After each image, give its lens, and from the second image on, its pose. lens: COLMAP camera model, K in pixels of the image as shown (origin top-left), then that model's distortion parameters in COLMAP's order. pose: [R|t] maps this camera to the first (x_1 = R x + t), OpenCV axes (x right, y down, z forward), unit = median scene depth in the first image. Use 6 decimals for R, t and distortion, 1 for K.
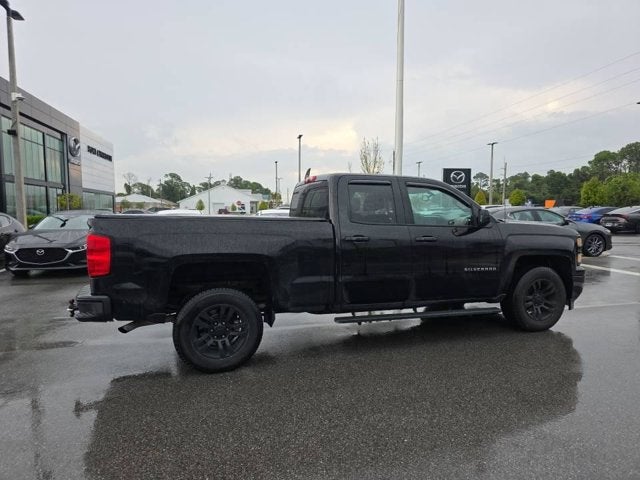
lens RADIAL K [[432.2, 0, 323.9], [0, 432.2, 238.7], [0, 0, 1]] dist [0.072471, -0.064999]
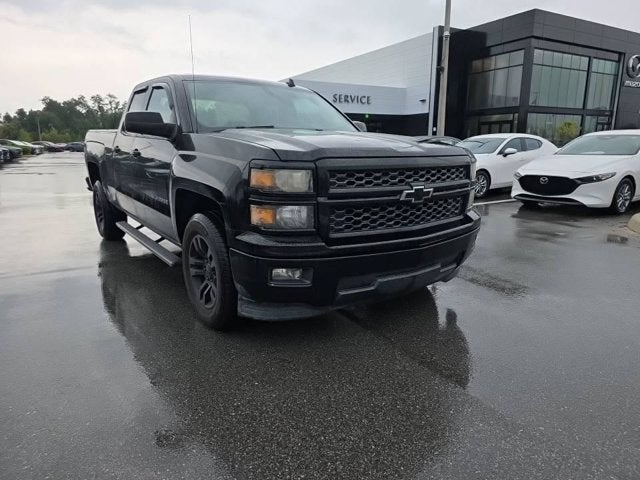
lens RADIAL K [[432.2, 0, 325.3], [0, 432.2, 244.0], [0, 0, 1]] dist [0.072471, -0.064999]
pose [[0.298117, 0.216105, -0.929745, 1.052959], [-0.064202, 0.976368, 0.206356, -0.022588], [0.952368, -0.001826, 0.304946, 0.969966]]
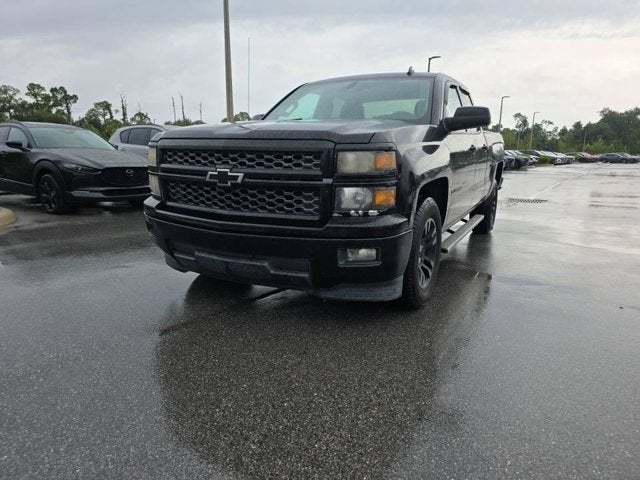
lens RADIAL K [[432.2, 0, 317.9], [0, 432.2, 244.9], [0, 0, 1]] dist [0.072471, -0.064999]
pose [[-0.732925, 0.134837, -0.666813, 0.865109], [-0.056699, 0.964645, 0.257382, -0.040959], [0.677943, 0.226449, -0.699367, 1.662945]]
